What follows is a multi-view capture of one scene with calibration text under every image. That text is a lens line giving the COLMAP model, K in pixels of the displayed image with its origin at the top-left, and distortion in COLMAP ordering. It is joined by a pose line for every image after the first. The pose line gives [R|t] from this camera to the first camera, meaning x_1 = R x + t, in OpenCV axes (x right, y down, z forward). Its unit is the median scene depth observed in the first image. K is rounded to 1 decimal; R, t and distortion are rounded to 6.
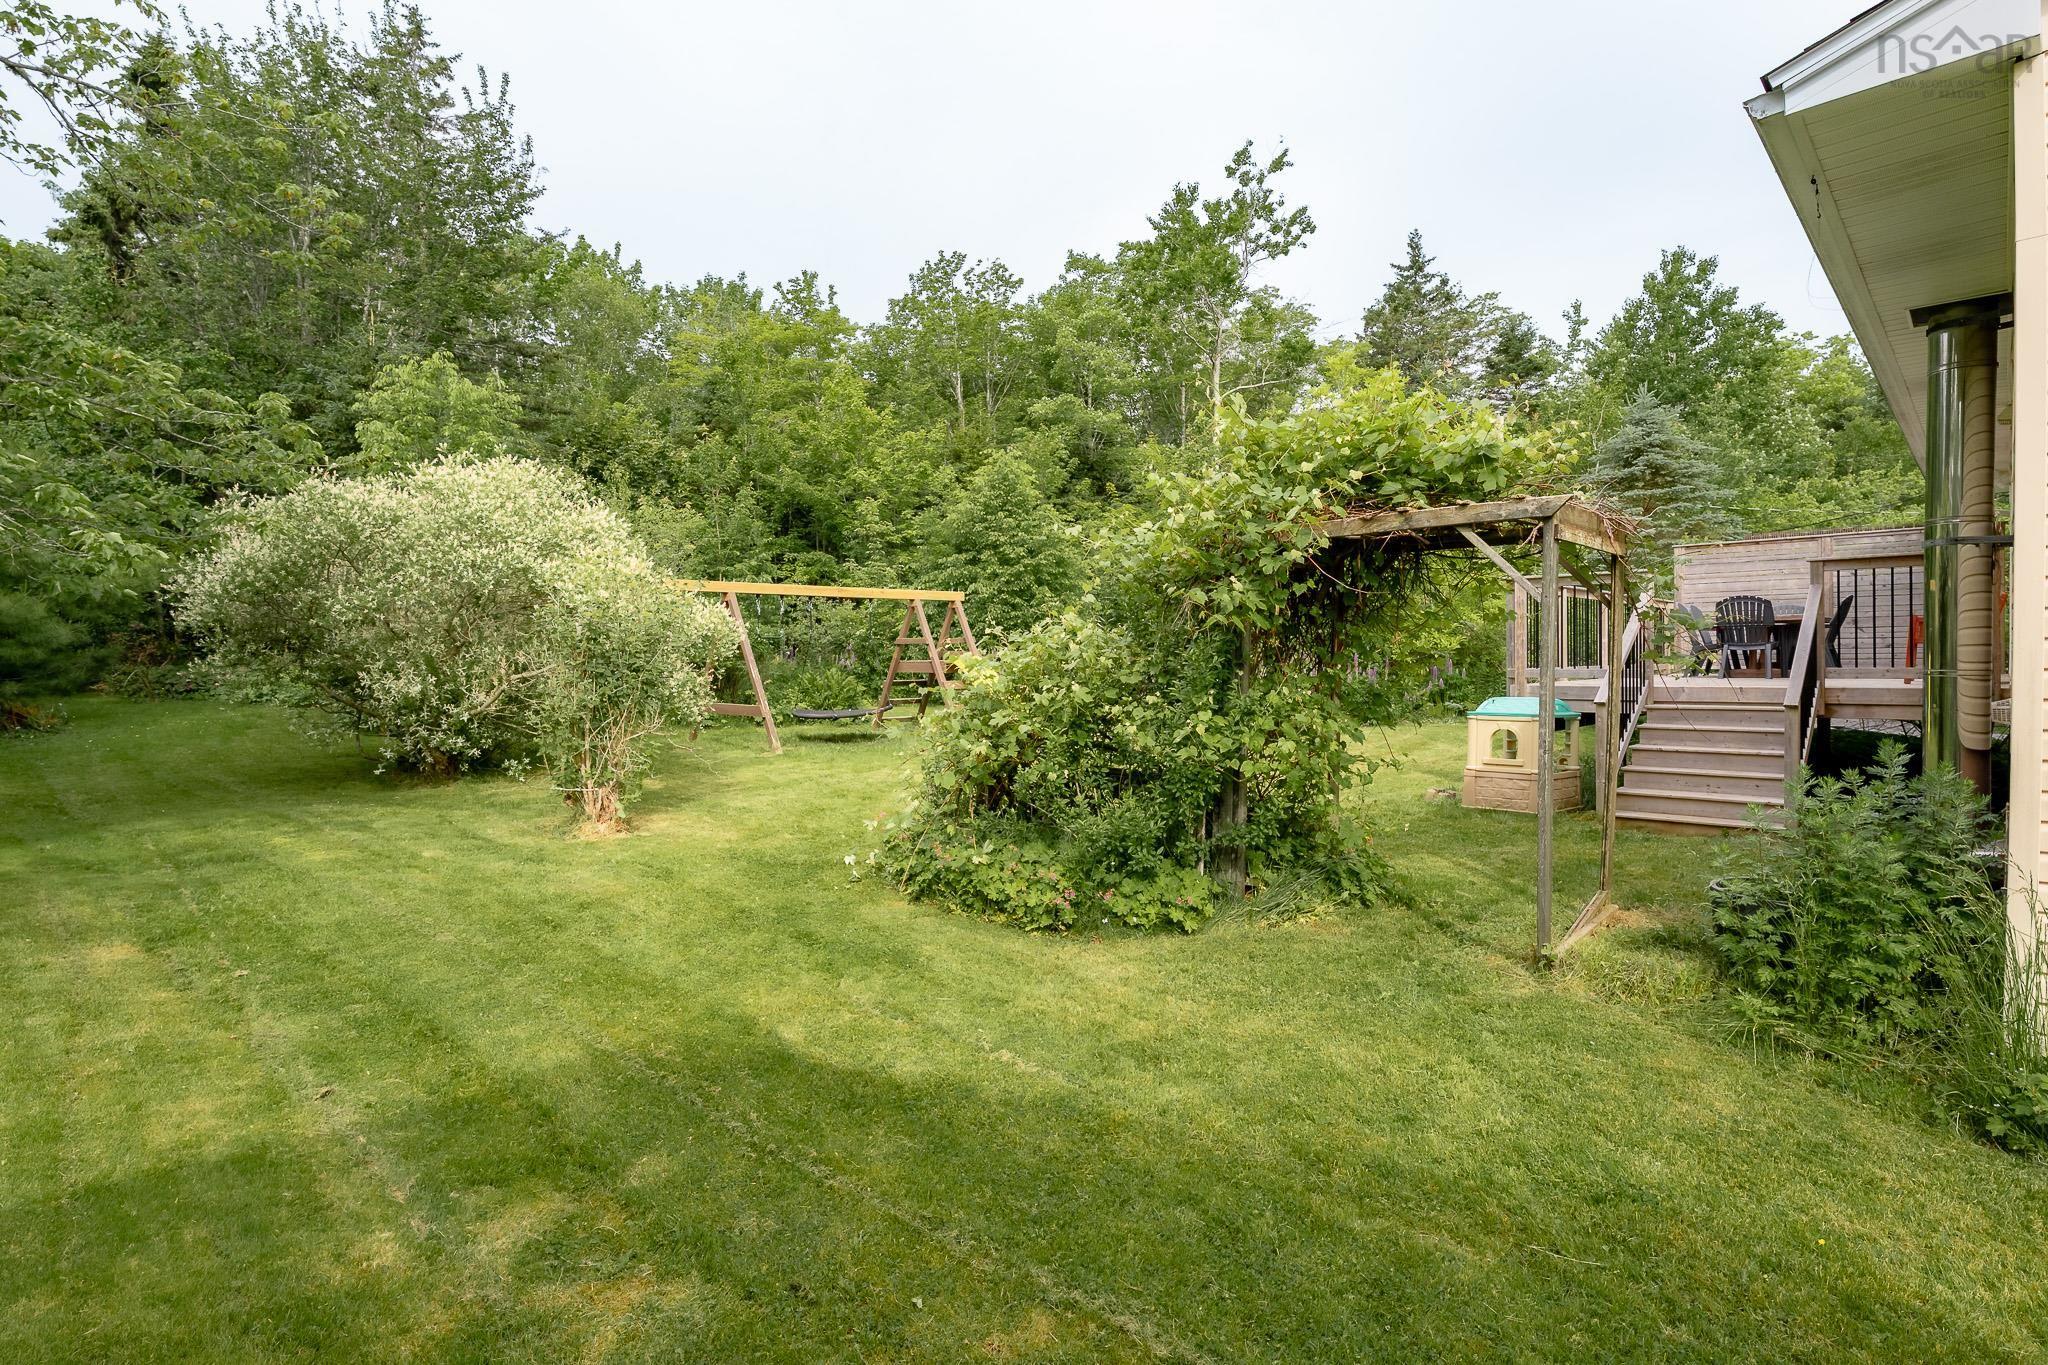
lens RADIAL K [[1037.1, 0, 1024.0], [0, 1037.1, 682.5], [0, 0, 1]] dist [0.001180, 0.000179]
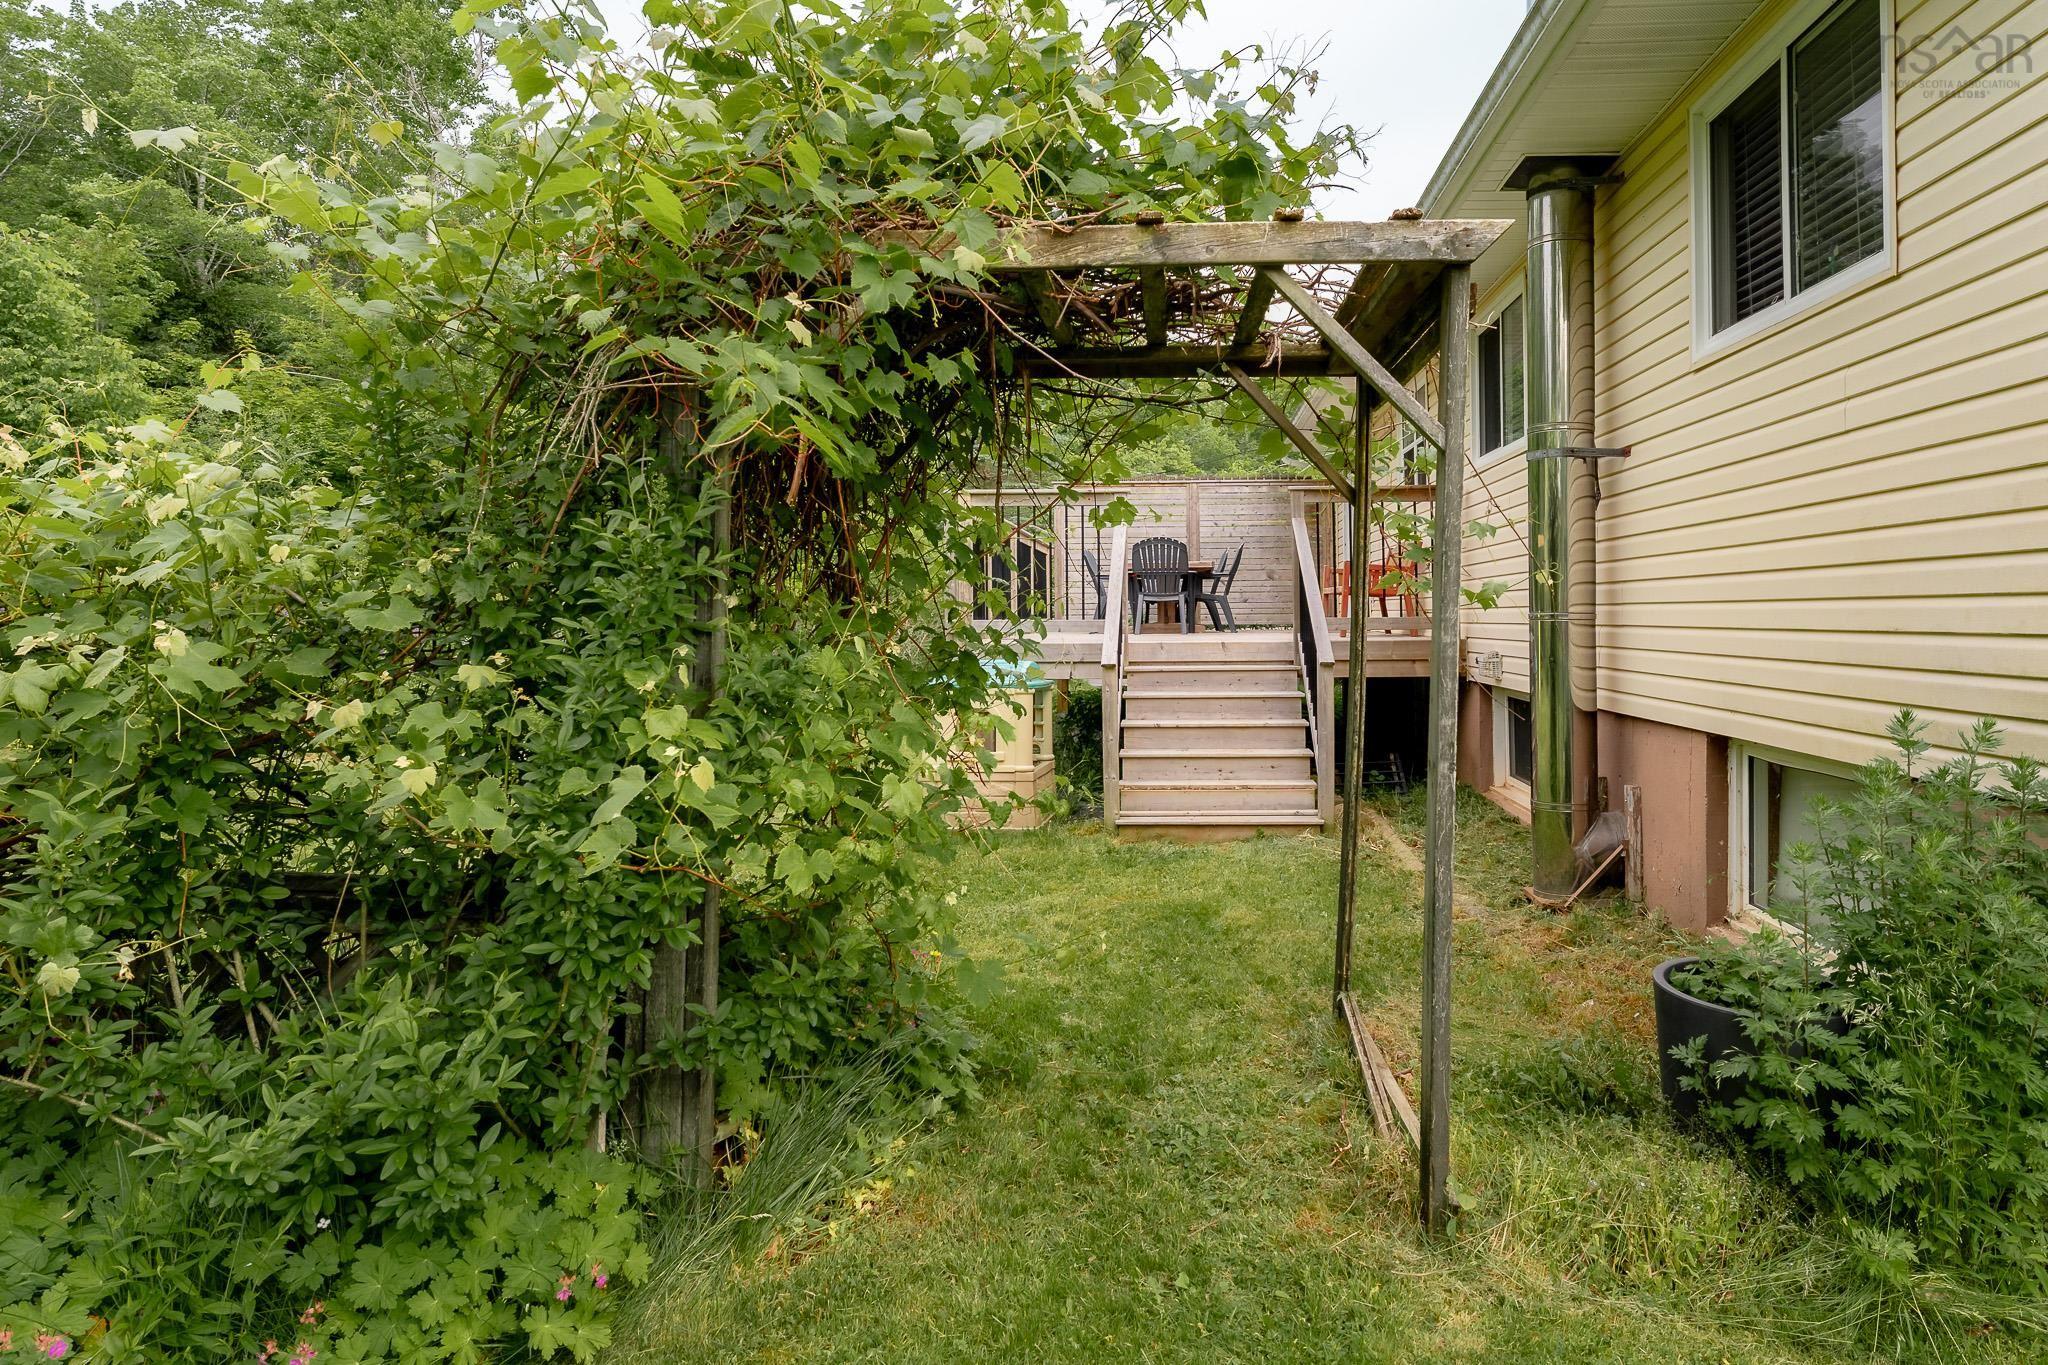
lens RADIAL K [[1078.4, 0, 1025.7], [0, 1078.4, 613.4], [0, 0, 1]] dist [0.001766, -0.001974]
pose [[0.749879, 0.012548, 0.661457, 0.029276], [0.012059, 0.999395, -0.032629, 0.009082], [-0.661466, 0.032444, 0.749273, 0.608684]]
